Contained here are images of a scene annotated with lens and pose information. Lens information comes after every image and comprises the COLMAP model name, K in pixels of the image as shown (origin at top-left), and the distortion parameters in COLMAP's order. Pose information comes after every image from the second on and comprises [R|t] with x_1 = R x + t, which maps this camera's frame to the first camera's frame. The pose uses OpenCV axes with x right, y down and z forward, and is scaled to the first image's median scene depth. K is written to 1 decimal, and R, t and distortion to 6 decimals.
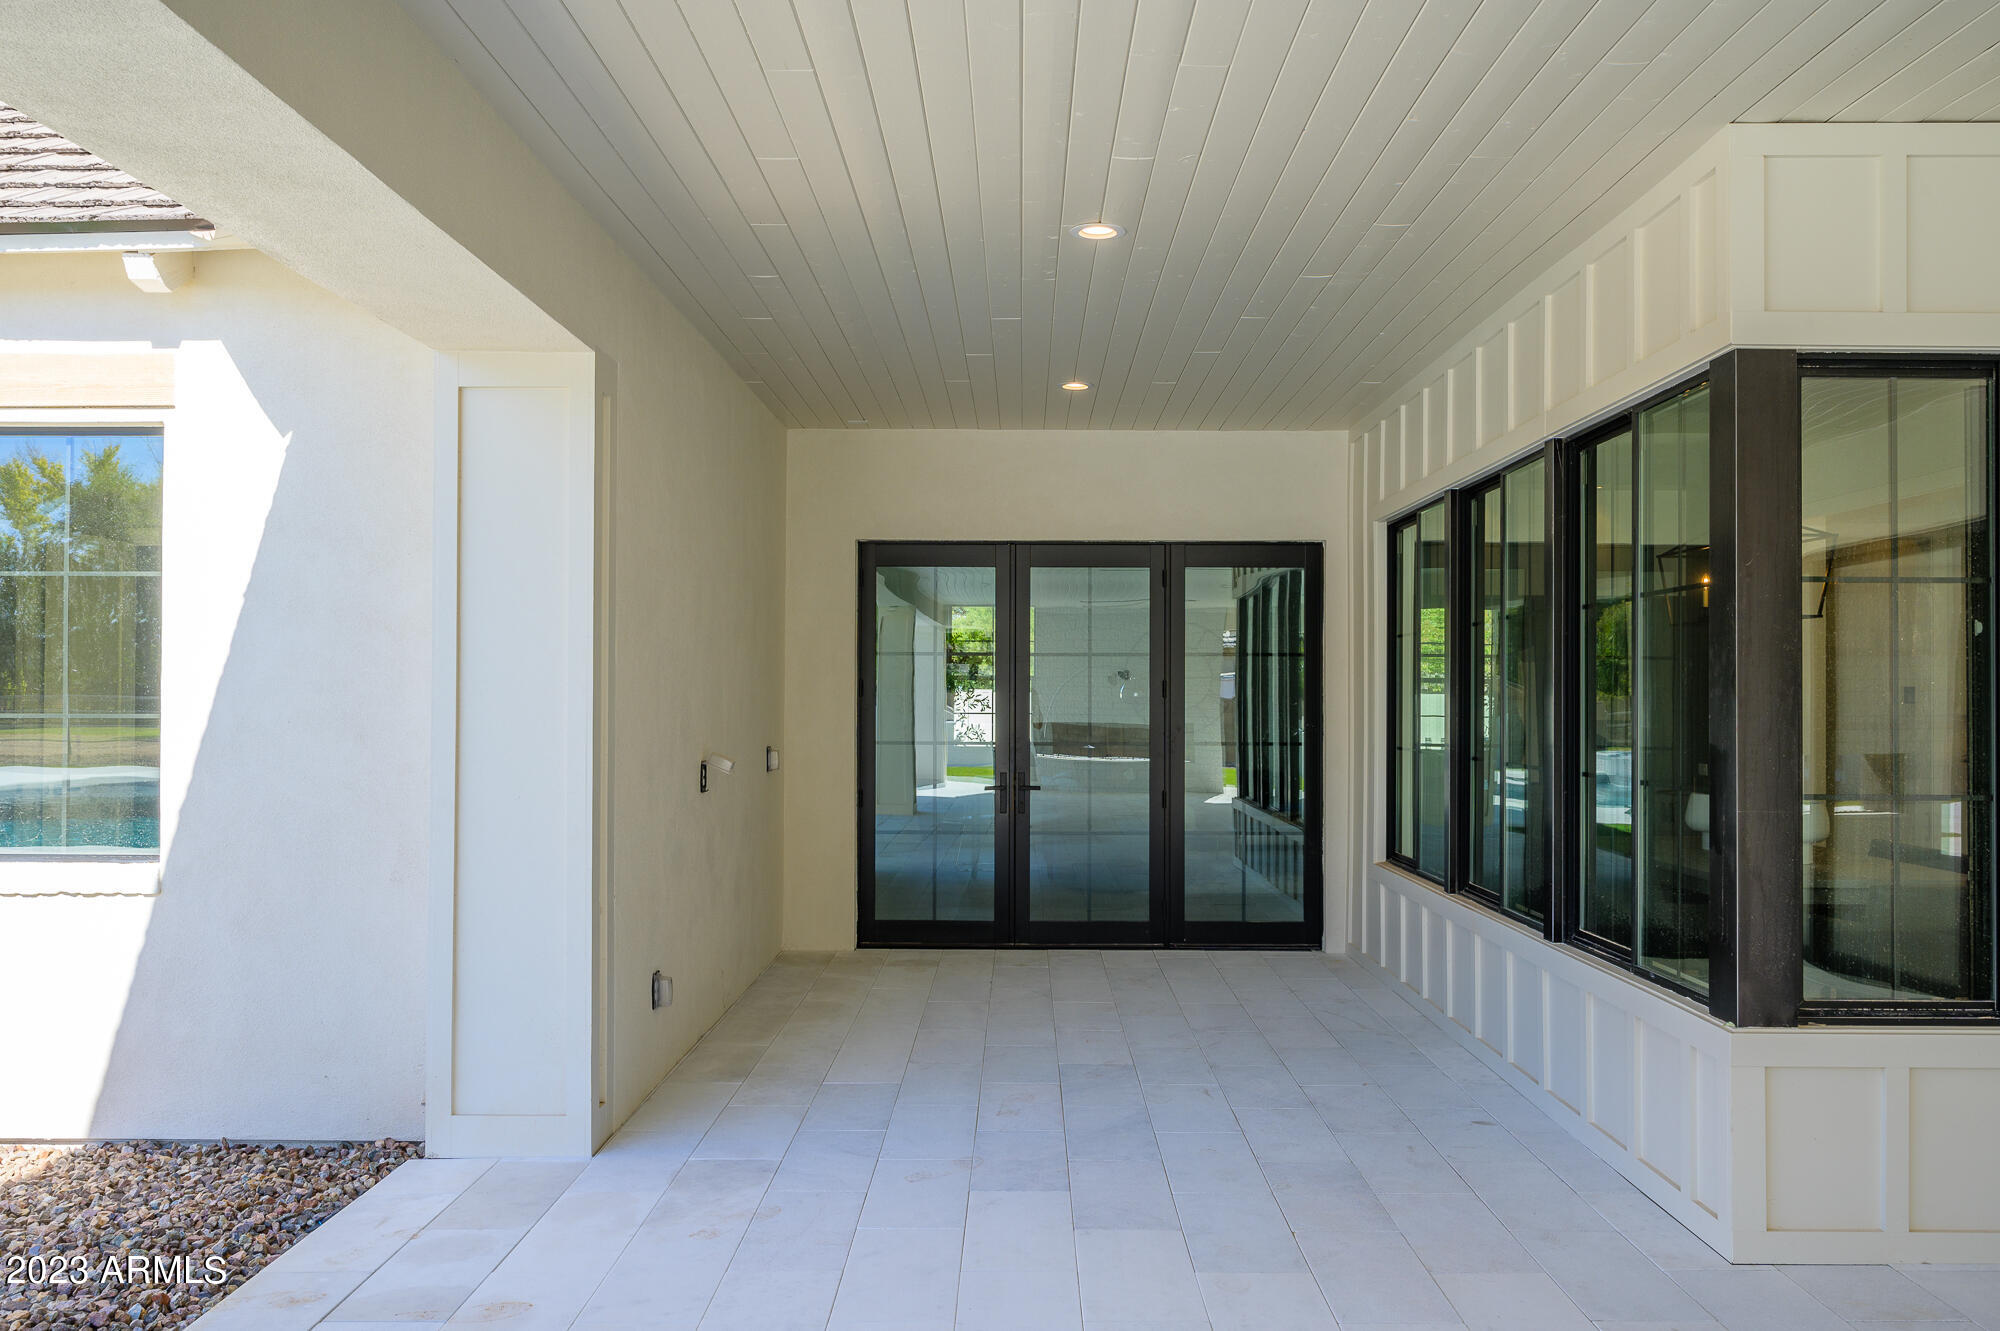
lens RADIAL K [[1481.1, 0, 1000.0], [0, 1481.1, 665.5], [0, 0, 1]] dist [-0.006106, -0.001061]
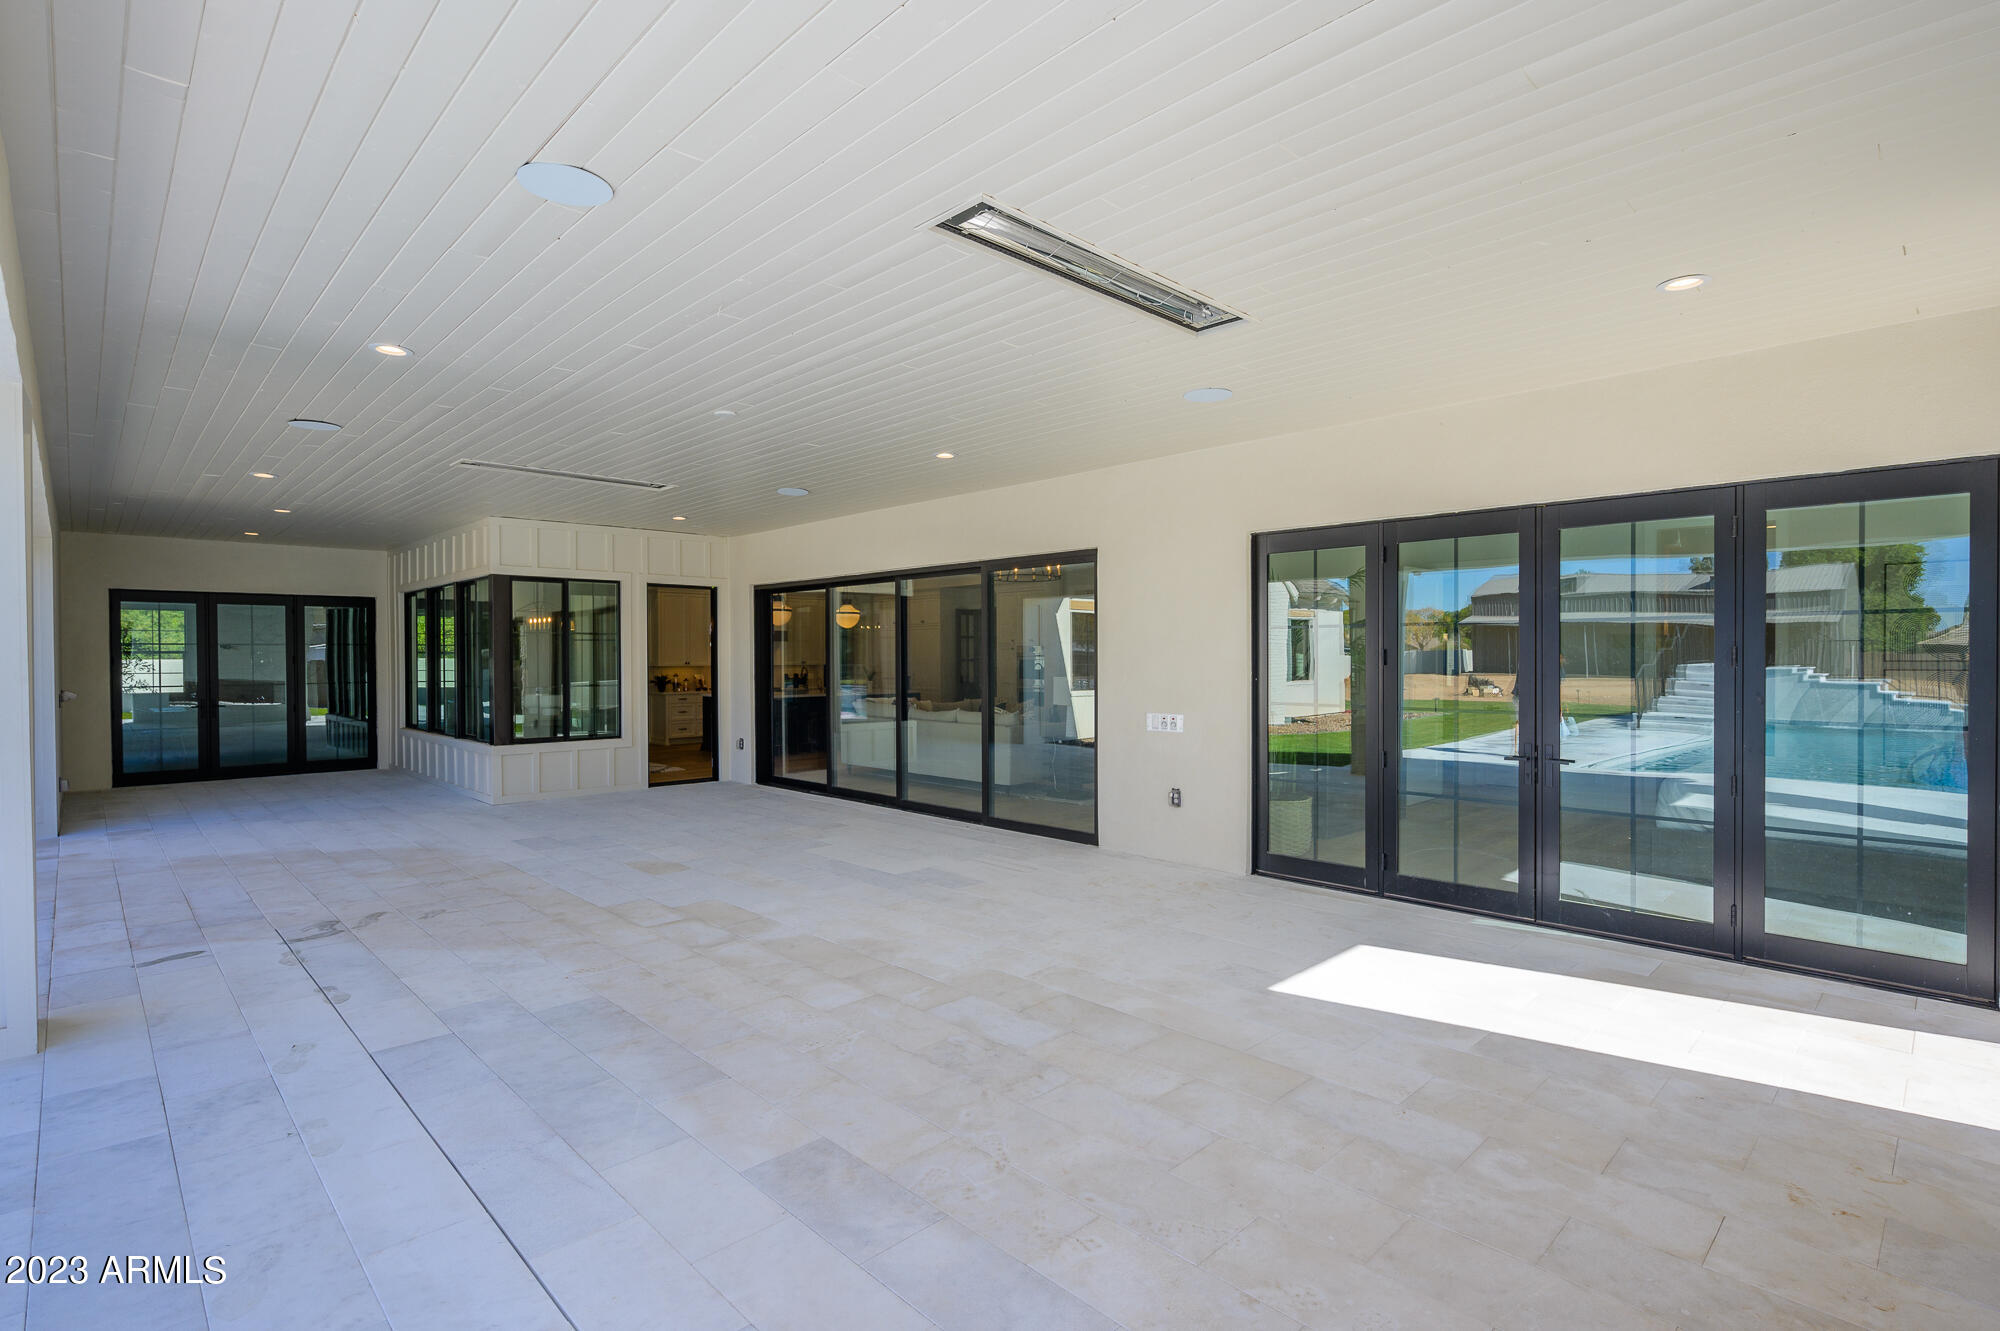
lens RADIAL K [[954.1, 0, 1000.0], [0, 954.1, 665.5], [0, 0, 1]] dist [-0.001387, -0.000589]
pose [[0.708156, -0.015251, 0.705891, -0.156176], [-0.005618, 0.999613, 0.027233, -0.021303], [-0.706034, -0.023251, 0.707797, -0.806758]]
